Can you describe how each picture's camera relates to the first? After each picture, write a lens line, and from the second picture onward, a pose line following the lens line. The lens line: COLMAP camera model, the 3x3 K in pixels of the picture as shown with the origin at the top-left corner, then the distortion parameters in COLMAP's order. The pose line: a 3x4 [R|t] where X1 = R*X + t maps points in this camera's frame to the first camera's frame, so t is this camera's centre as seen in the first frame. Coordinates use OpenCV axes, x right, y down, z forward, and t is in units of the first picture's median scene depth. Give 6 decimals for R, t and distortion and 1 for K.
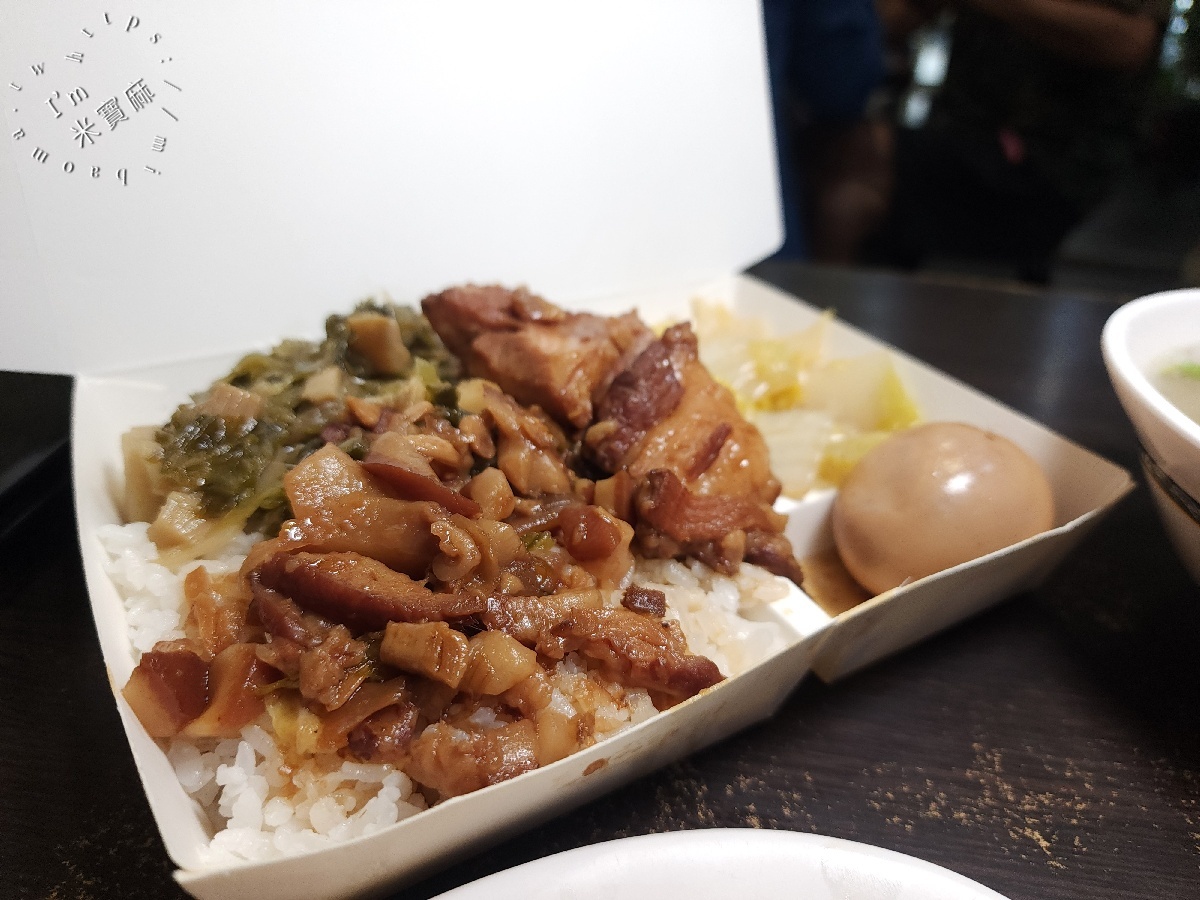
lens RADIAL K [[940.2, 0, 606.5], [0, 940.2, 387.6], [0, 0, 1]] dist [-0.021100, -0.004495]
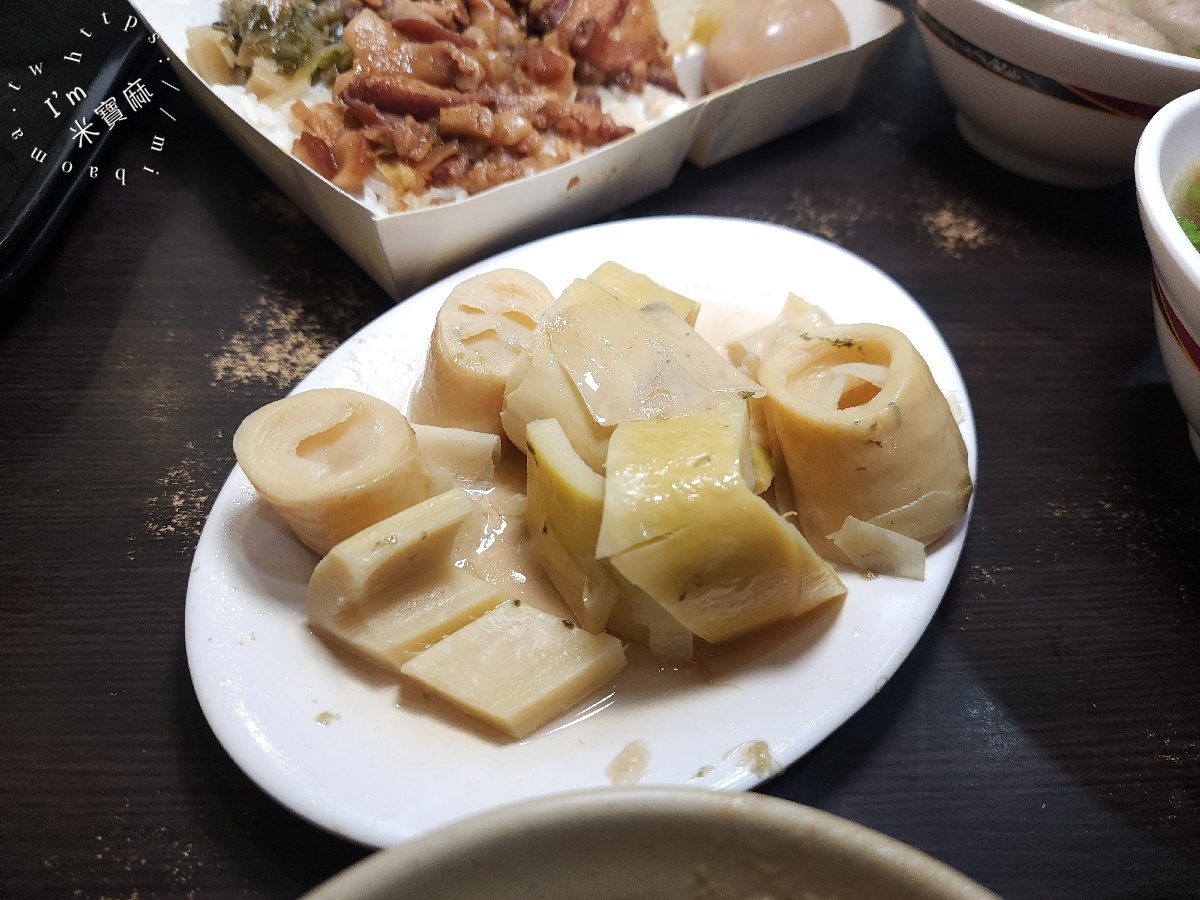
lens RADIAL K [[938.4, 0, 600.0], [0, 938.4, 450.0], [0, 0, 1]] dist [-0.005903, -0.003590]
pose [[0.988727, -0.114653, 0.096297, -0.152834], [0.071425, 0.926418, 0.369659, 0.181489], [-0.131593, -0.358614, 0.924164, -0.648644]]
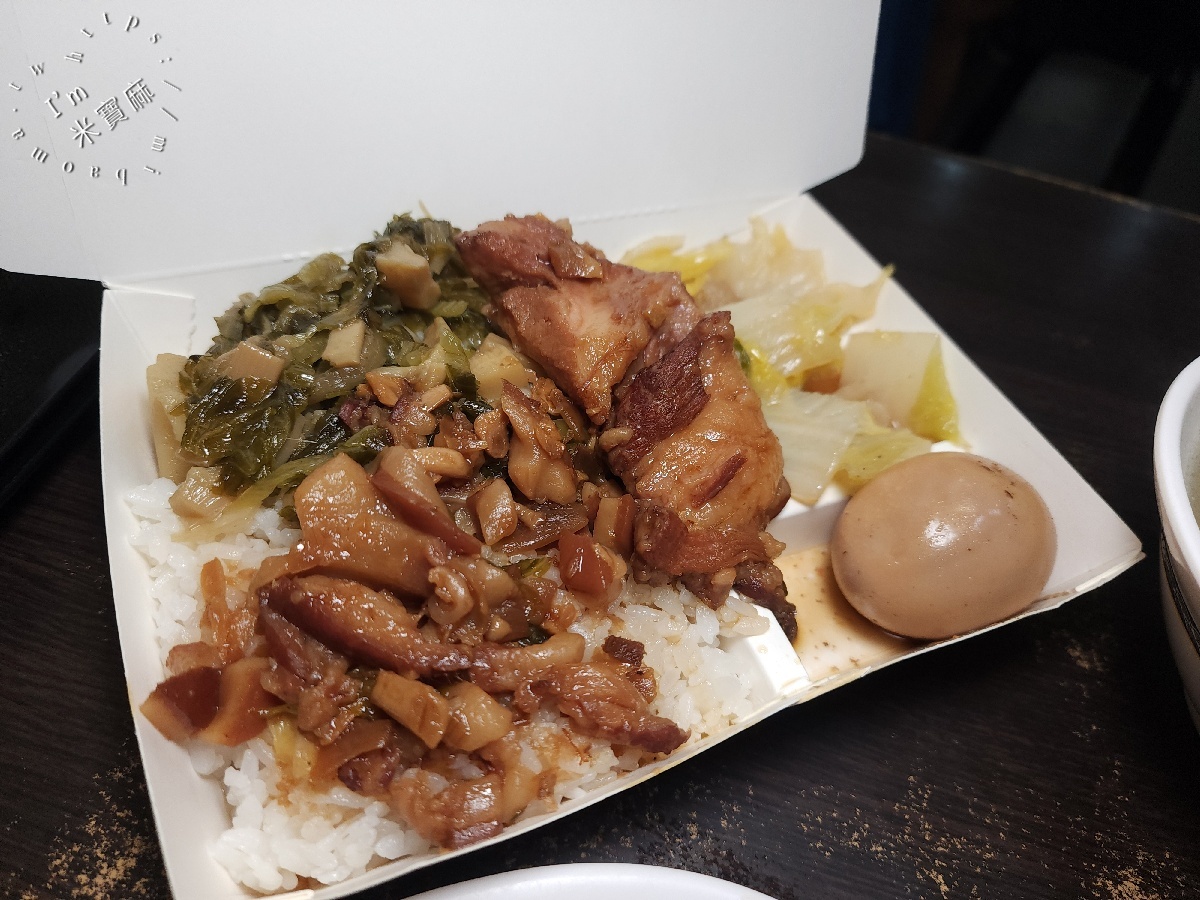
lens RADIAL K [[938.4, 0, 600.0], [0, 938.4, 450.0], [0, 0, 1]] dist [-0.005903, -0.003590]
pose [[0.988718, 0.145655, -0.034959, 0.017205], [-0.125531, 0.933039, 0.337165, -0.322409], [0.081728, -0.328973, 0.940796, 0.065588]]
